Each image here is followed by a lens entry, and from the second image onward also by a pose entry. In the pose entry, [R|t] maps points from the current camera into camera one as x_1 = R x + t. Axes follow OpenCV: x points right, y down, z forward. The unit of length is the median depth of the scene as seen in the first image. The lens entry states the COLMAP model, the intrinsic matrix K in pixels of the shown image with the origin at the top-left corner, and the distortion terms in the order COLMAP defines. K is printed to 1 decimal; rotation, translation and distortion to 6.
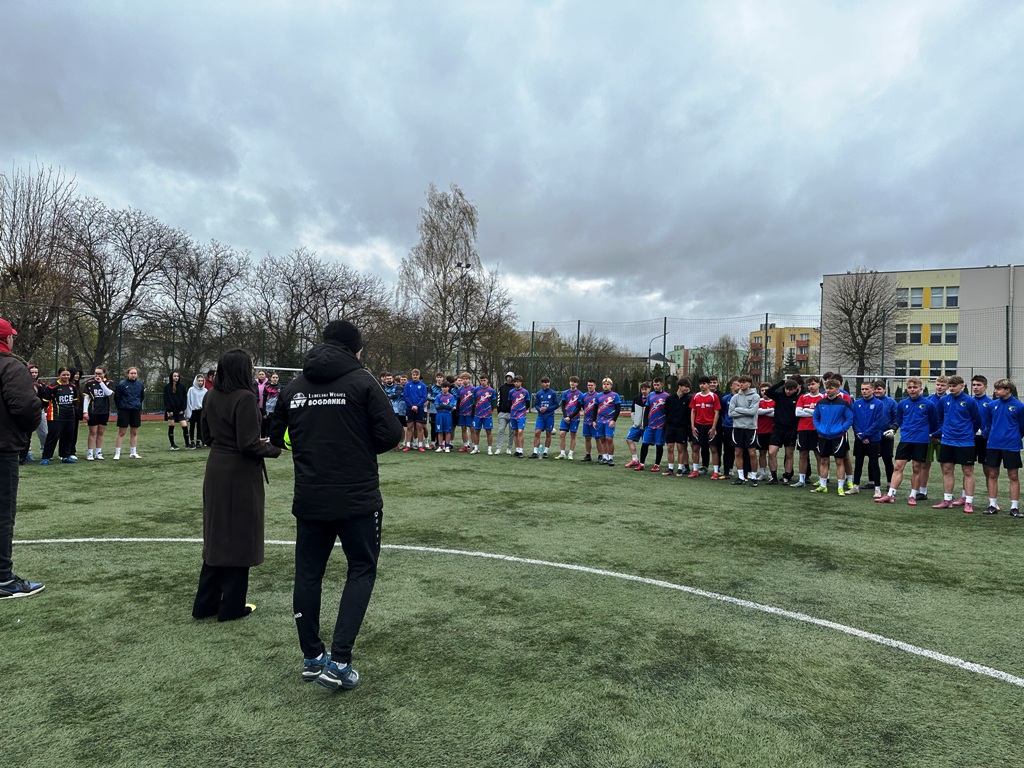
lens RADIAL K [[708.2, 0, 515.0], [0, 708.2, 381.7], [0, 0, 1]] dist [0.061735, -0.035492]
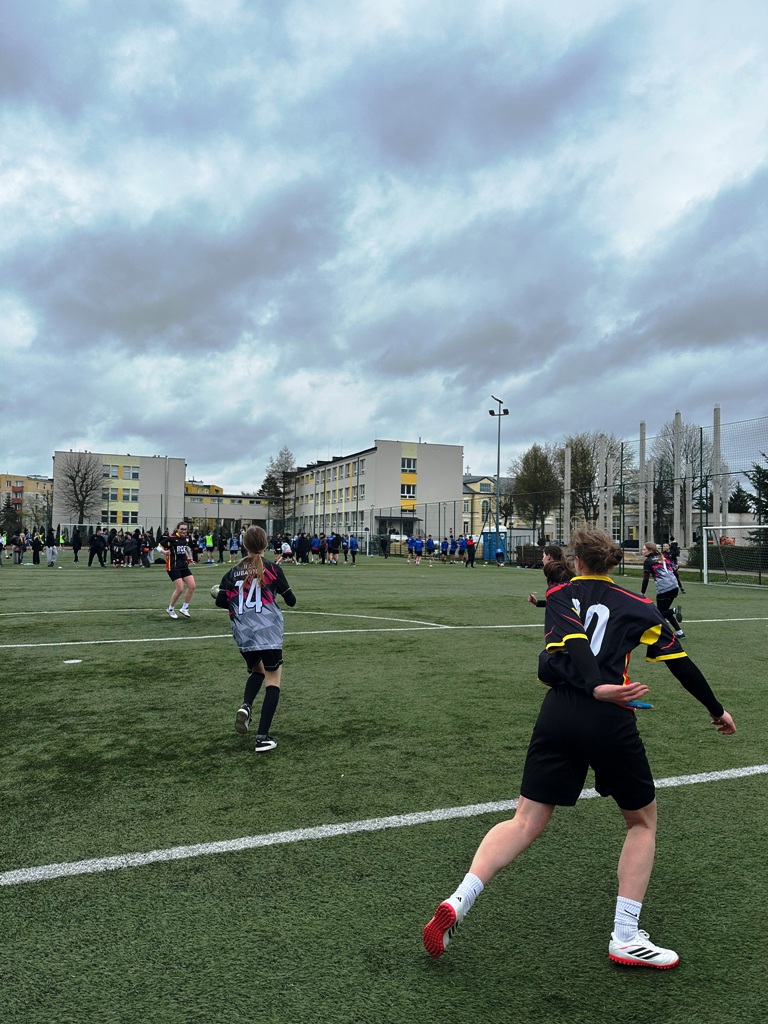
lens RADIAL K [[708.2, 0, 363.8], [0, 708.2, 505.2], [0, 0, 1]] dist [0.061735, -0.035492]
pose [[0.640674, 0.008262, 0.767769, -0.320443], [0.000670, 0.999936, -0.011320, -0.028224], [-0.767813, 0.007767, 0.640627, -0.458500]]
